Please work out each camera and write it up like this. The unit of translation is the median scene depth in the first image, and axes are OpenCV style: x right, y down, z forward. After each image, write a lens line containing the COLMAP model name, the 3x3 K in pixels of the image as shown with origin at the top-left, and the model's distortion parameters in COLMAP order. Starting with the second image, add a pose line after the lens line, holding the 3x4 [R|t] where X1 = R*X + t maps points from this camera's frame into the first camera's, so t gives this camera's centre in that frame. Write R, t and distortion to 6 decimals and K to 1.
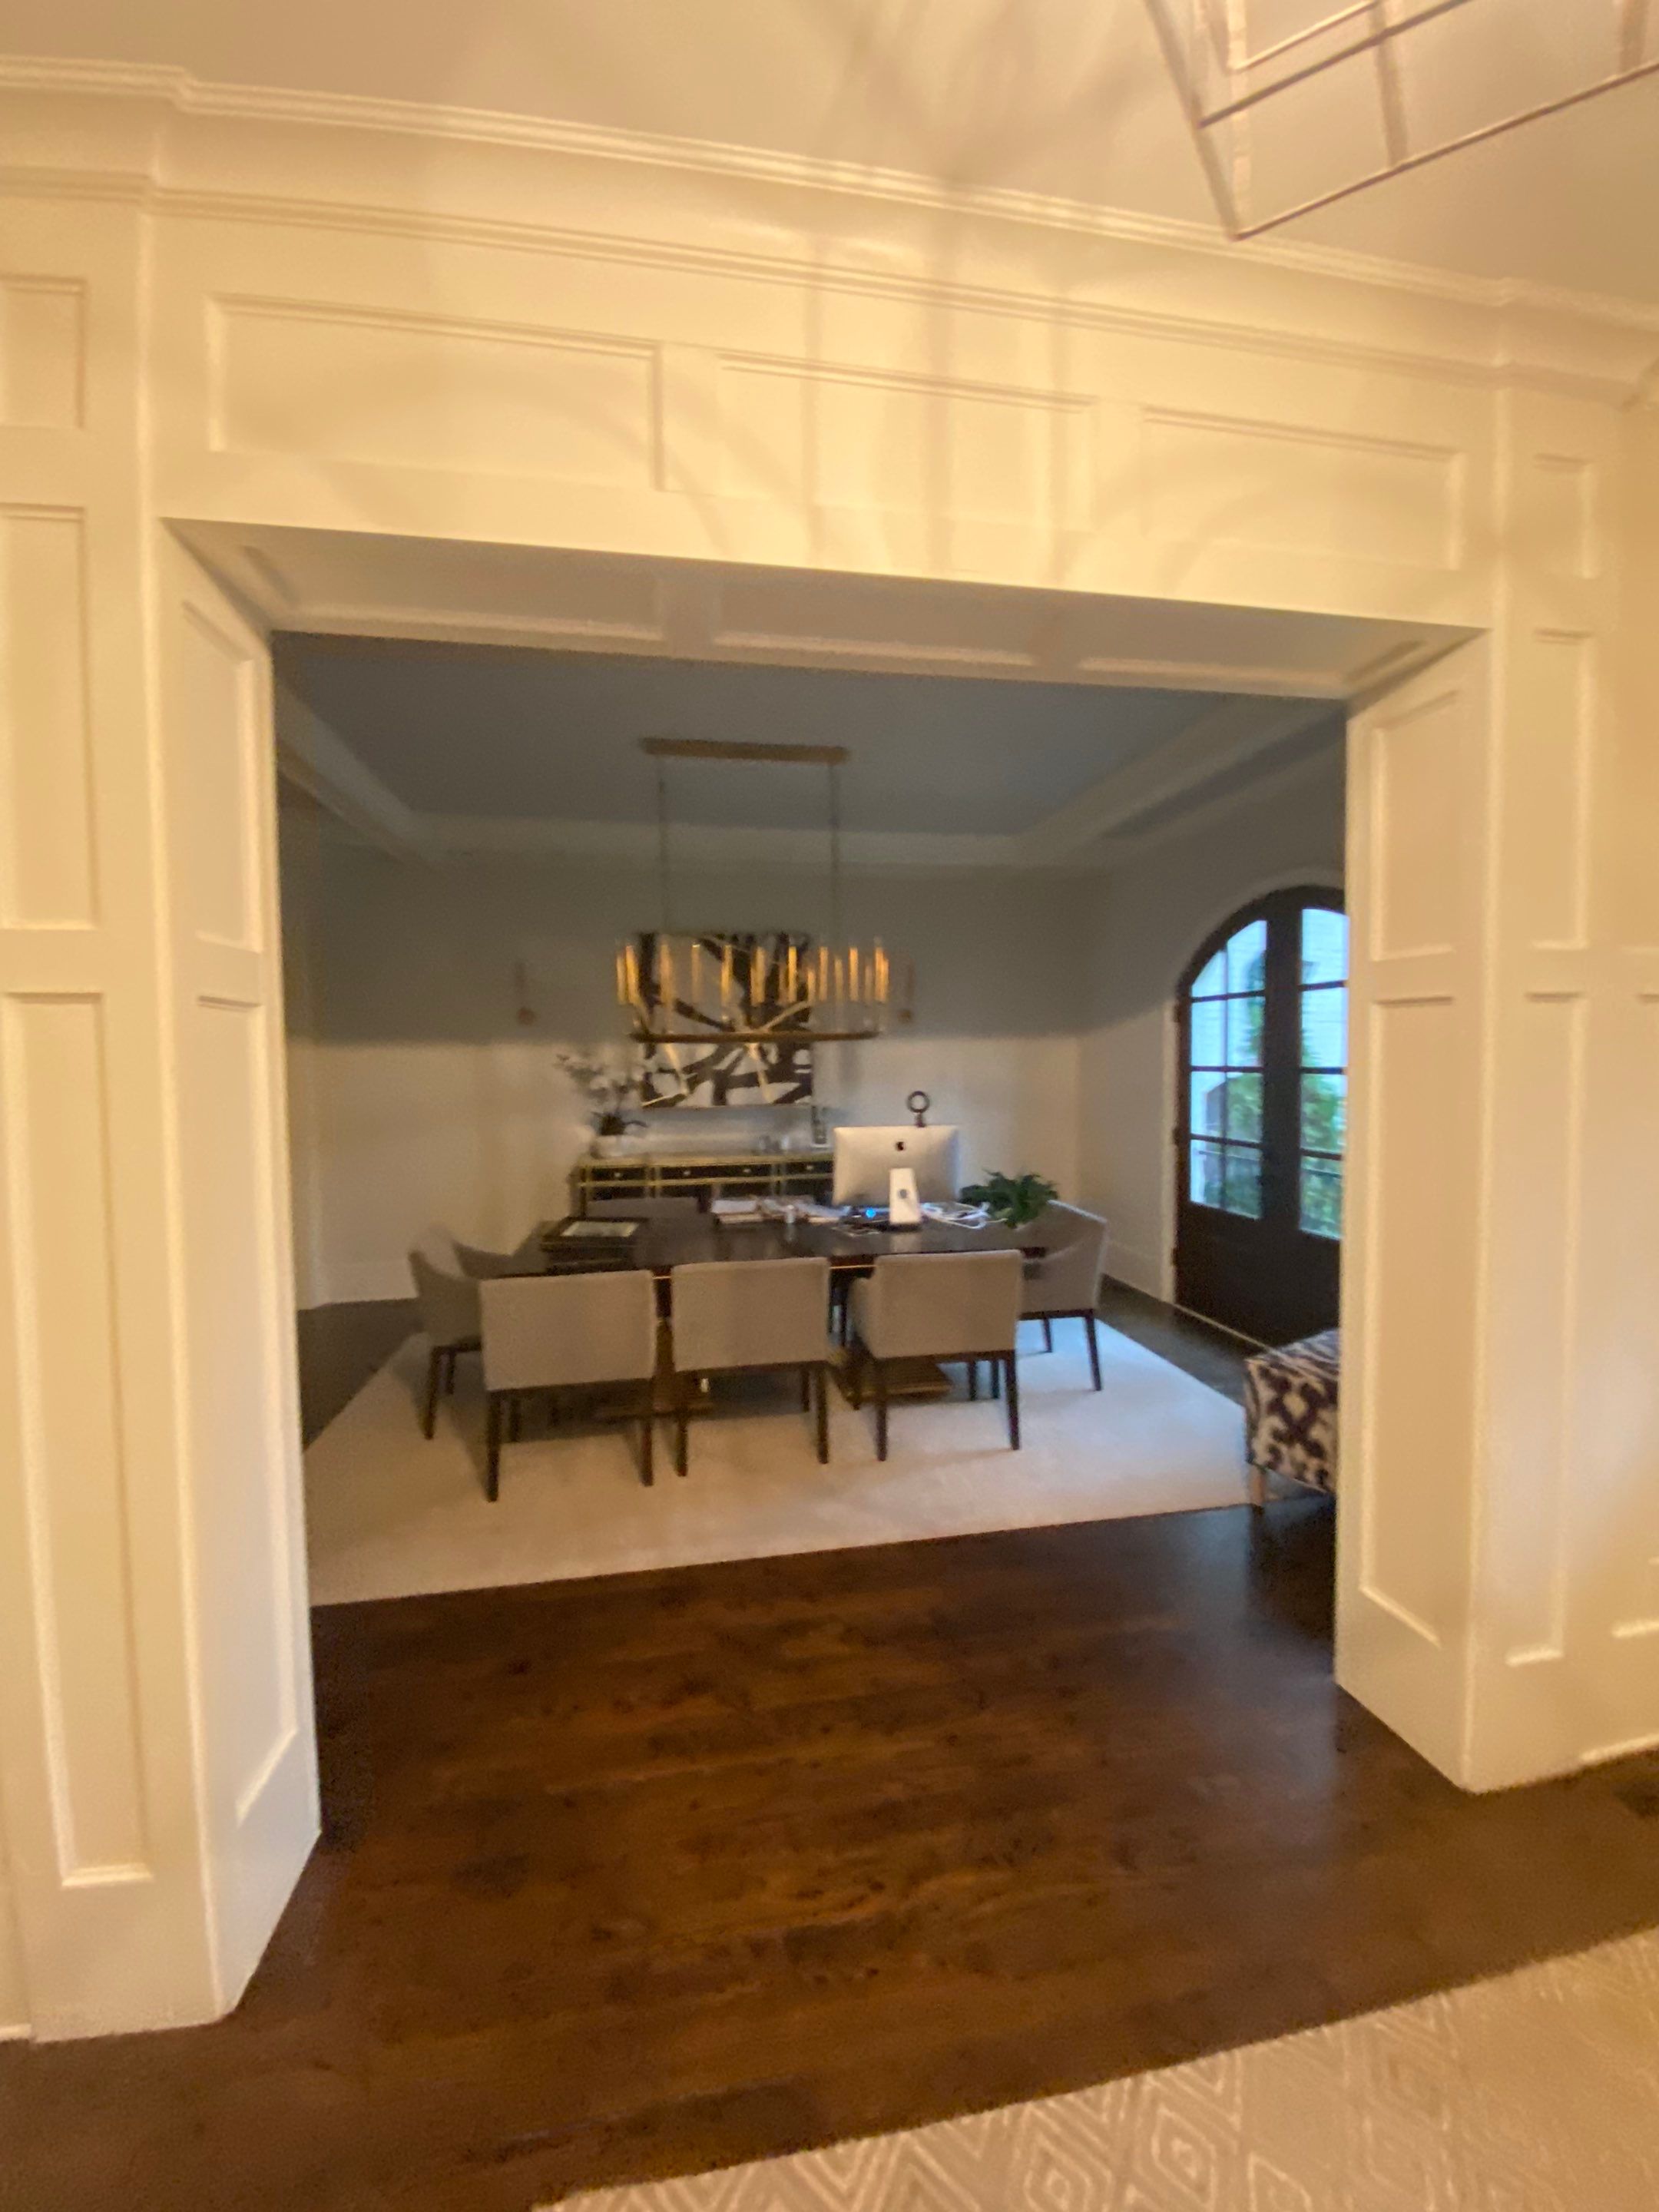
lens RADIAL K [[899.2, 0, 829.5], [0, 899.2, 1106.0], [0, 0, 1]] dist [-0.000480, -0.011370]
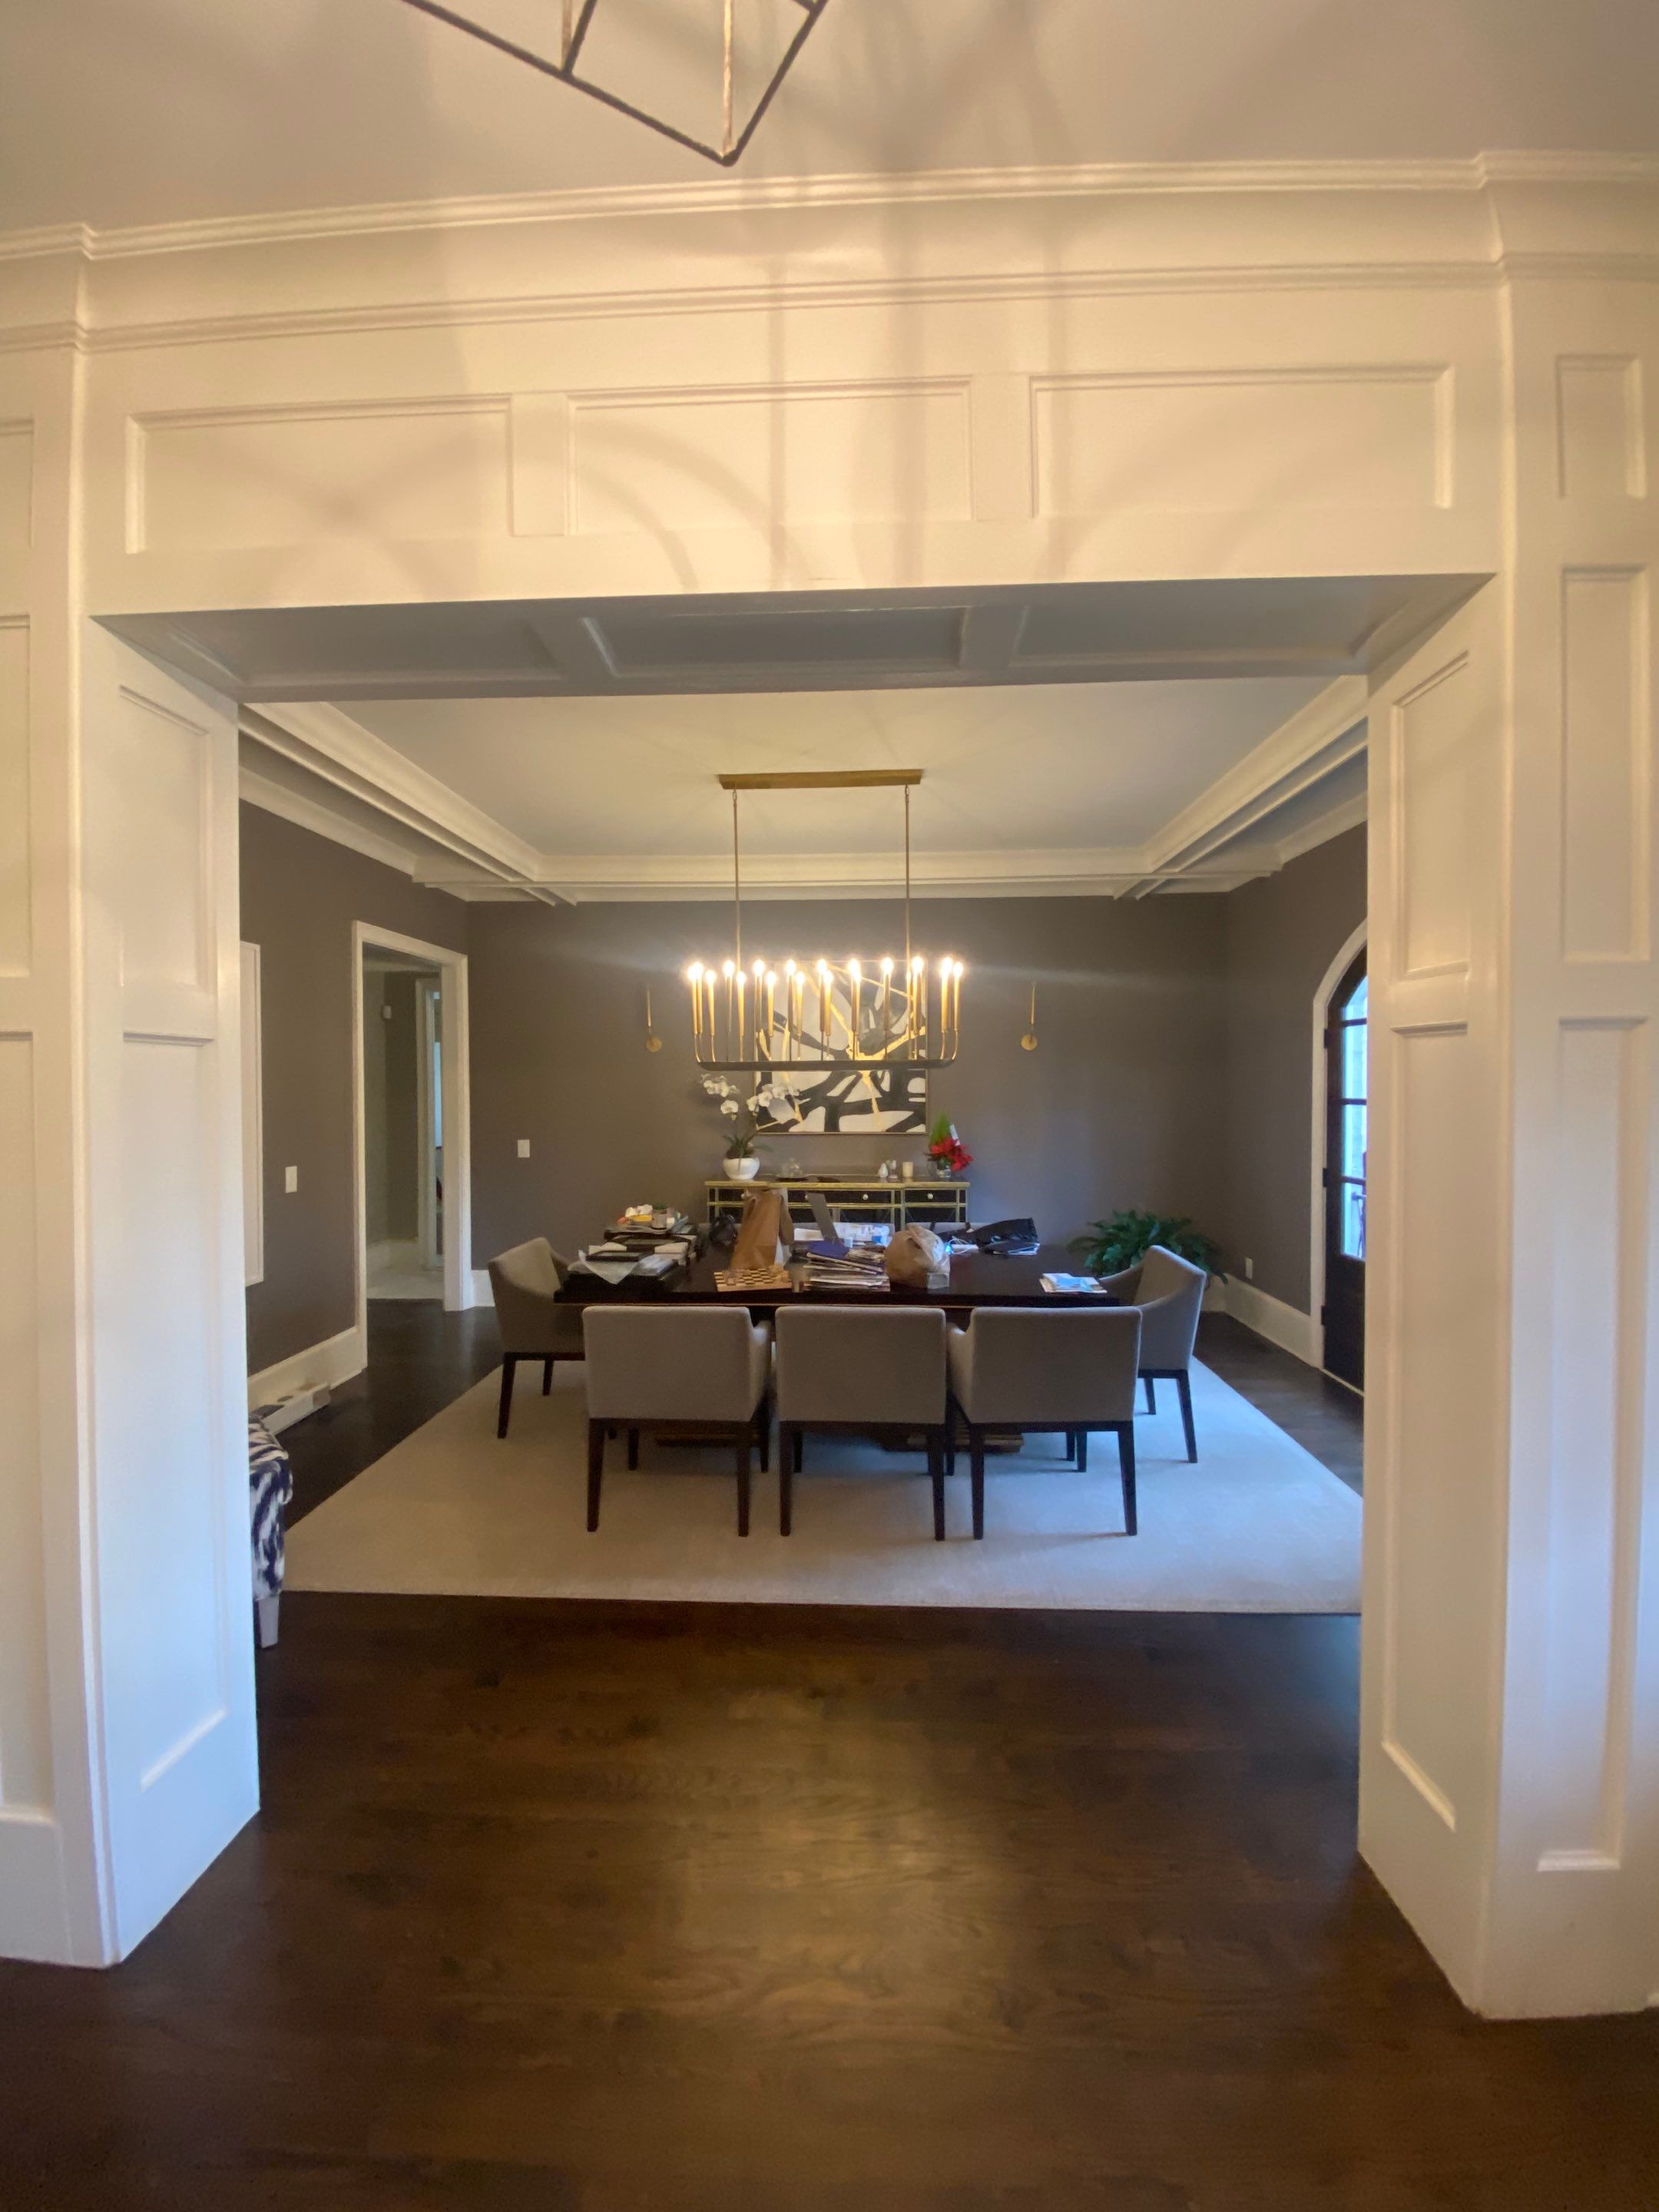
lens RADIAL K [[909.7, 0, 829.5], [0, 909.7, 1106.0], [0, 0, 1]] dist [0.015462, -0.018240]
pose [[0.974674, 0.013892, -0.223198, 0.243799], [-0.019899, 0.999497, -0.024687, -0.012295], [0.222743, 0.028503, 0.974460, 0.050897]]
